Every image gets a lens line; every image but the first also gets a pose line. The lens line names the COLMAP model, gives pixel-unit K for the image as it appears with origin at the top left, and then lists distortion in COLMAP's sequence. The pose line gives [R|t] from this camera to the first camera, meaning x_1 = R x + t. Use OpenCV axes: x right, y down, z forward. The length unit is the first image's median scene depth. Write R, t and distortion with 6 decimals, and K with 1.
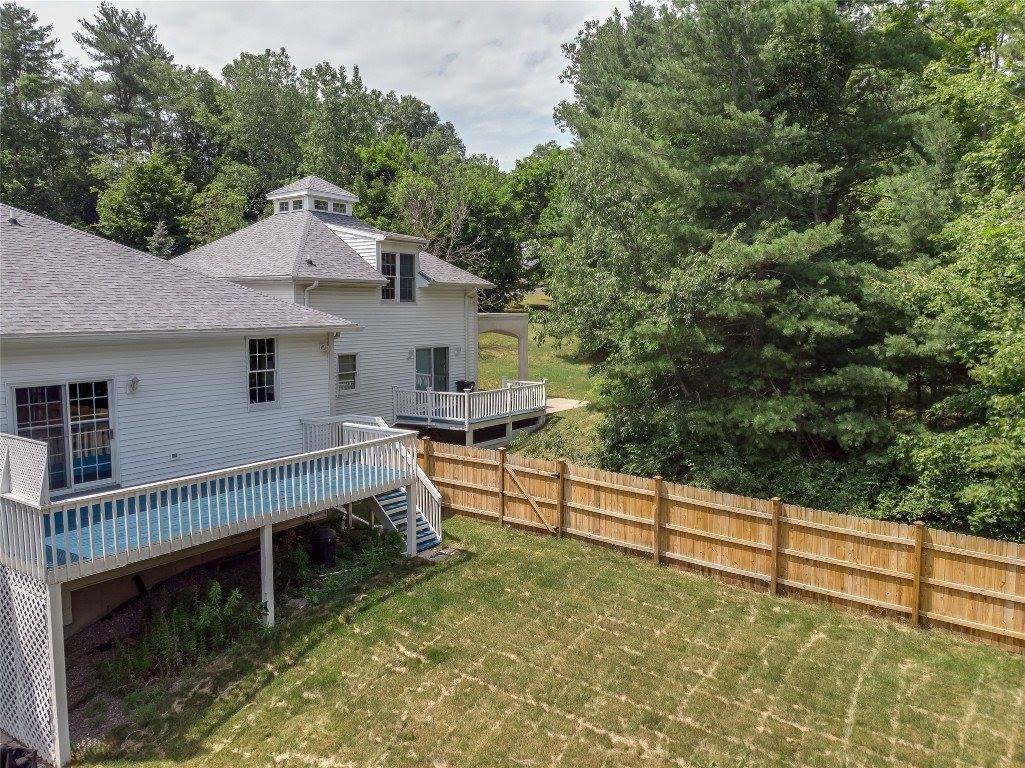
lens RADIAL K [[765.4, 0, 512.8], [0, 765.4, 378.5], [0, 0, 1]] dist [0.004435, -0.003813]
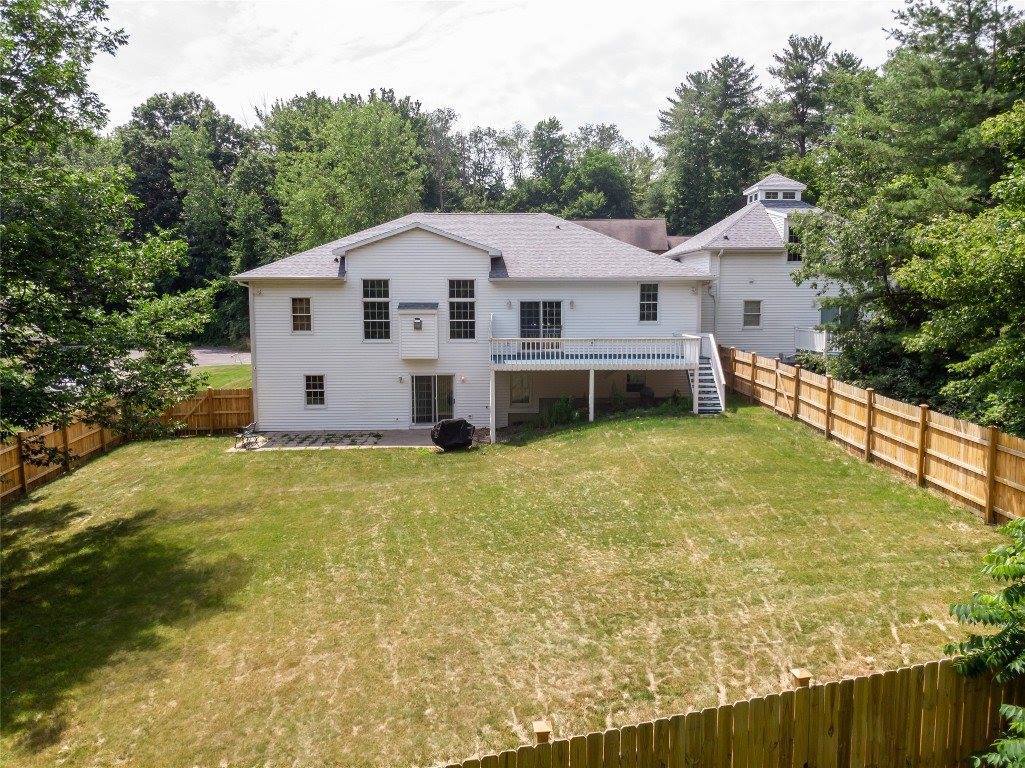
lens RADIAL K [[780.9, 0, 514.3], [0, 780.9, 385.8], [0, 0, 1]] dist [0.007135, -0.005423]
pose [[0.591148, 0.089670, -0.801563, 0.910809], [-0.077087, 0.995533, 0.054518, 0.103906], [0.802871, 0.029562, 0.595419, -0.280941]]
